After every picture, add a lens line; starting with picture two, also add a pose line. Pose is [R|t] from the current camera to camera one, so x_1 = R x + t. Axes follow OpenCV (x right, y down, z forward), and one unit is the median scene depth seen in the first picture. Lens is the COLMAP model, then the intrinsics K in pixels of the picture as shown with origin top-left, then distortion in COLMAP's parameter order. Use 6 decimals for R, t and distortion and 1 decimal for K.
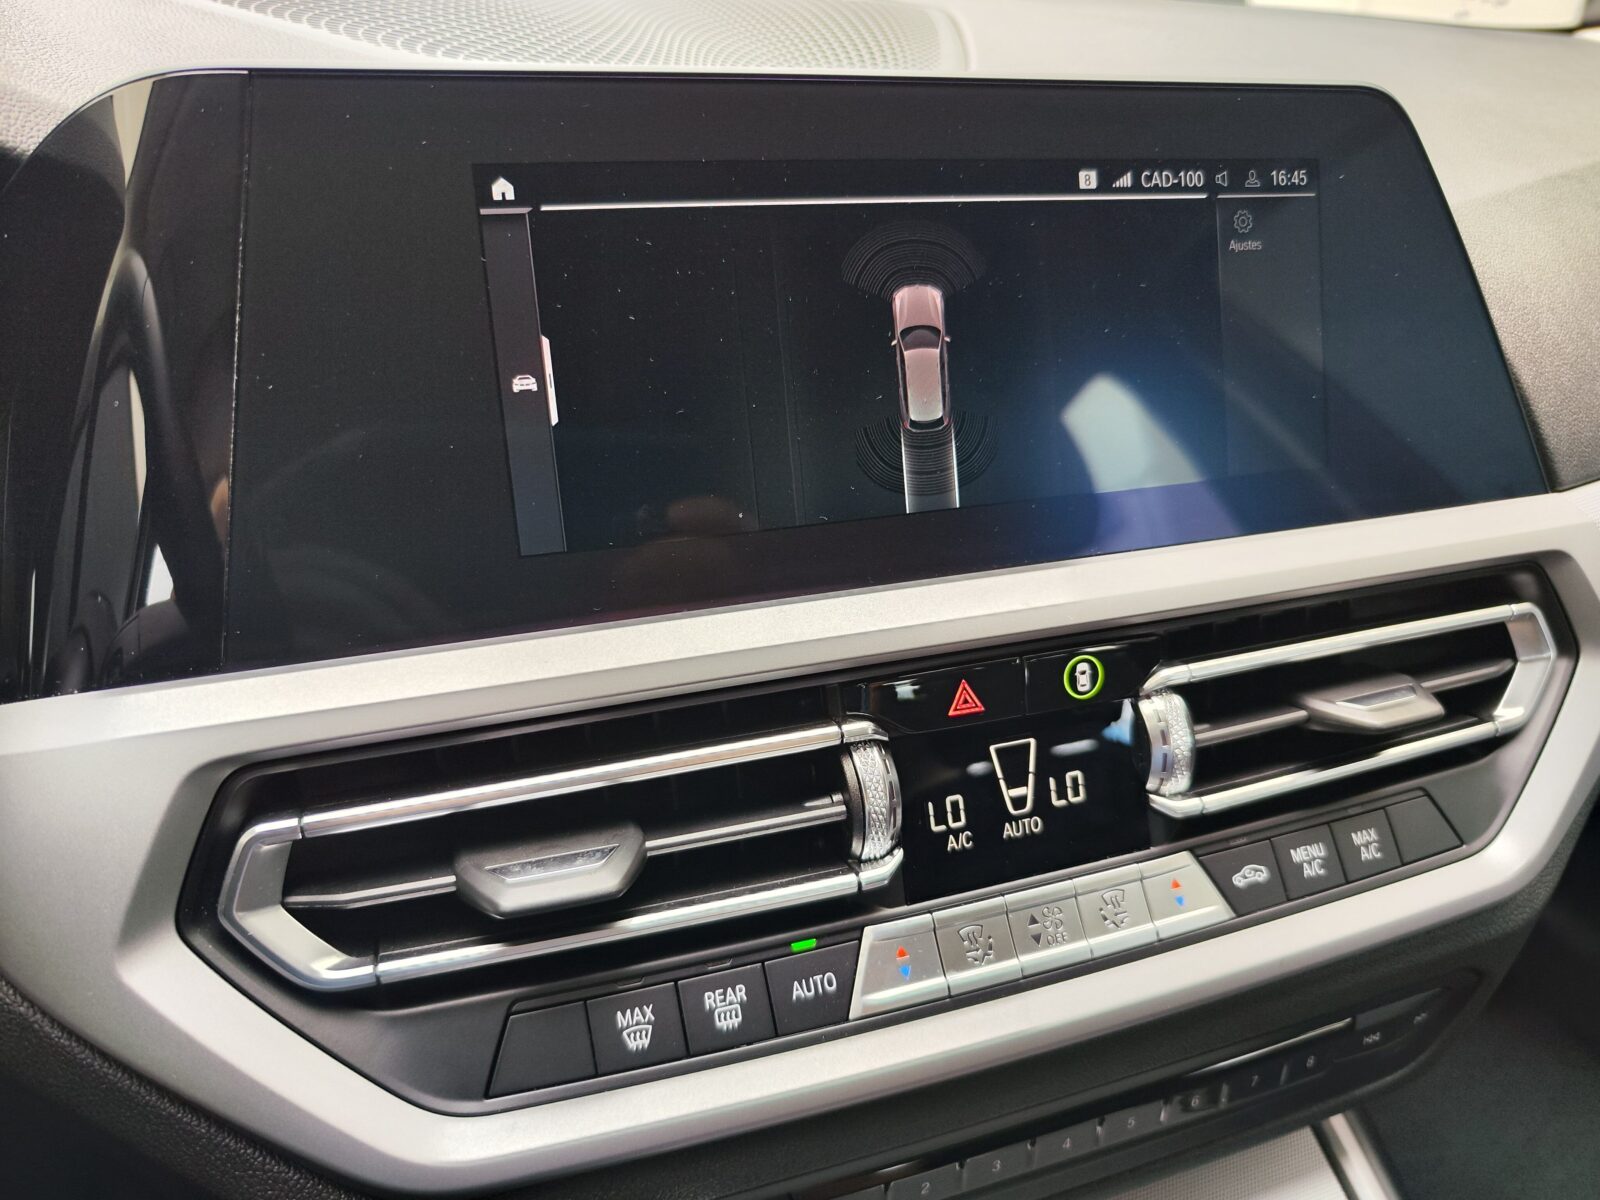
lens RADIAL K [[1106.9, 0, 800.5], [0, 1106.9, 600.4], [0, 0, 1]] dist [-0.016850, 0.009227]
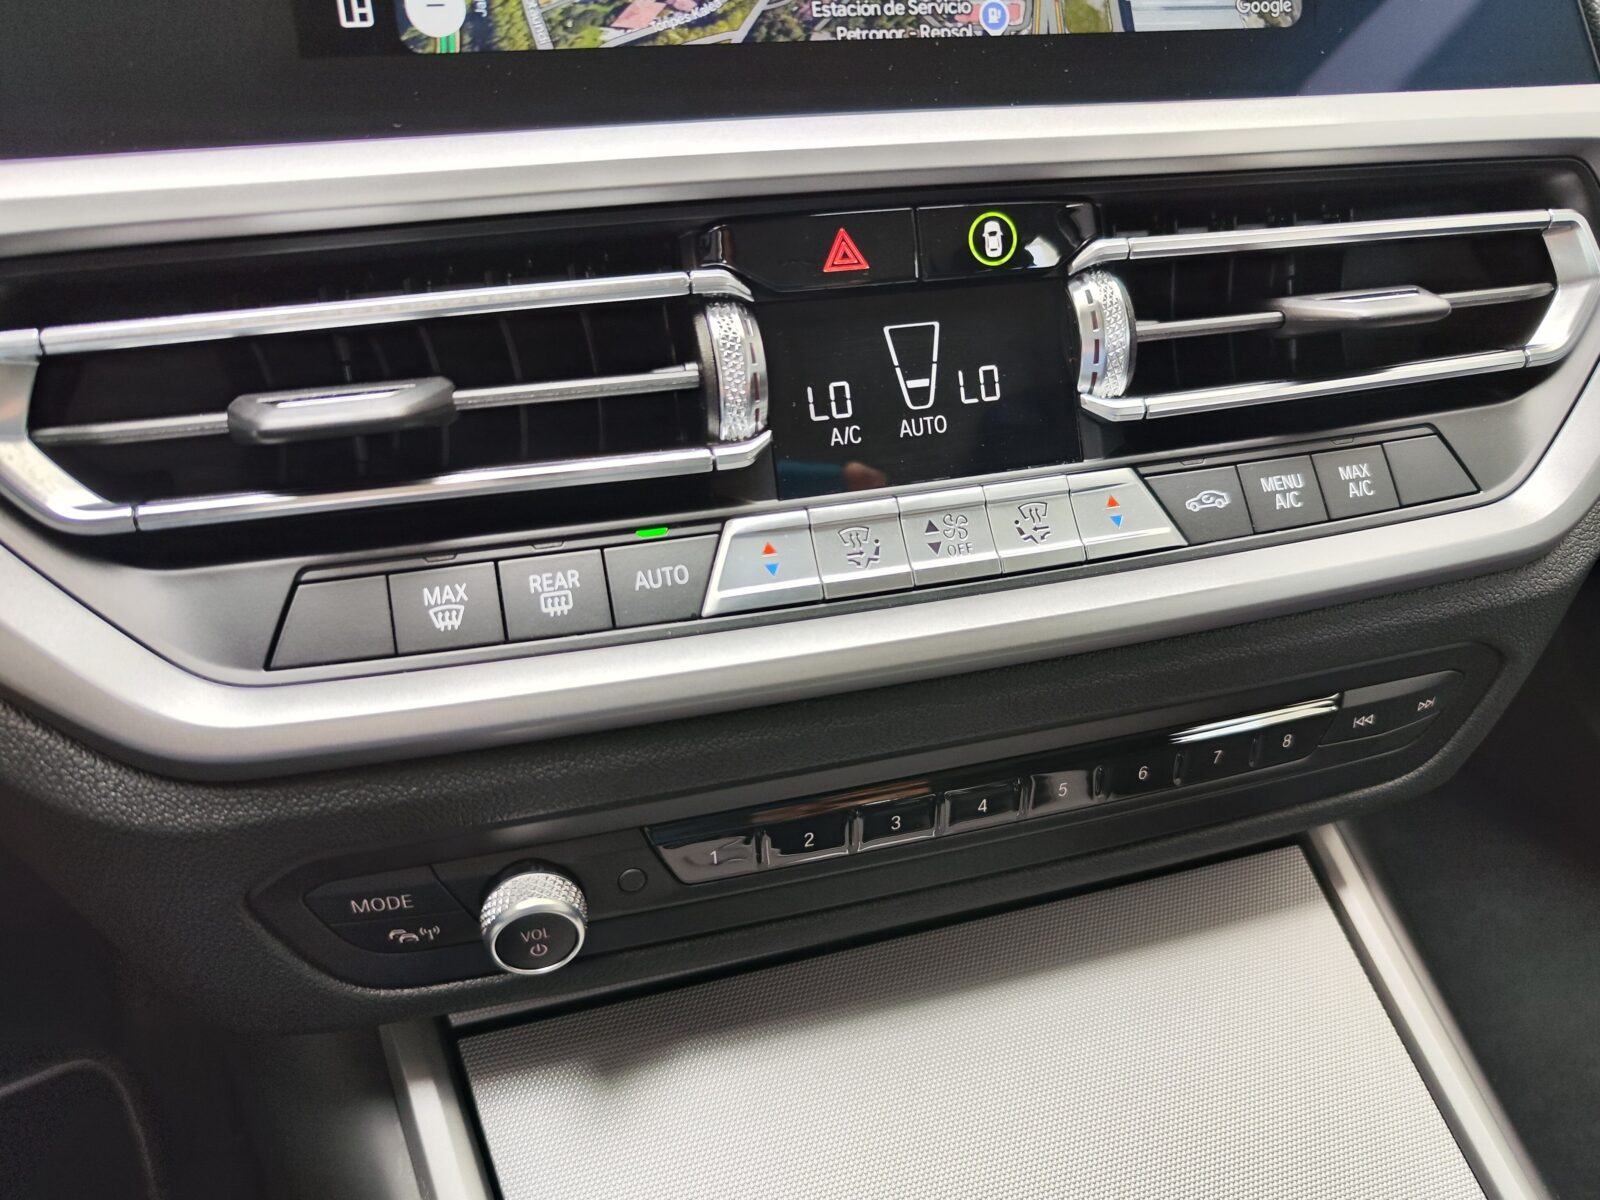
lens RADIAL K [[1106.9, 0, 802.4], [0, 1106.9, 587.7], [0, 0, 1]] dist [-0.016850, 0.009227]
pose [[0.996743, 0.000040, -0.080644, 0.184676], [0.003367, 0.999107, 0.042115, 0.308023], [0.080573, -0.042249, 0.995853, 0.142870]]
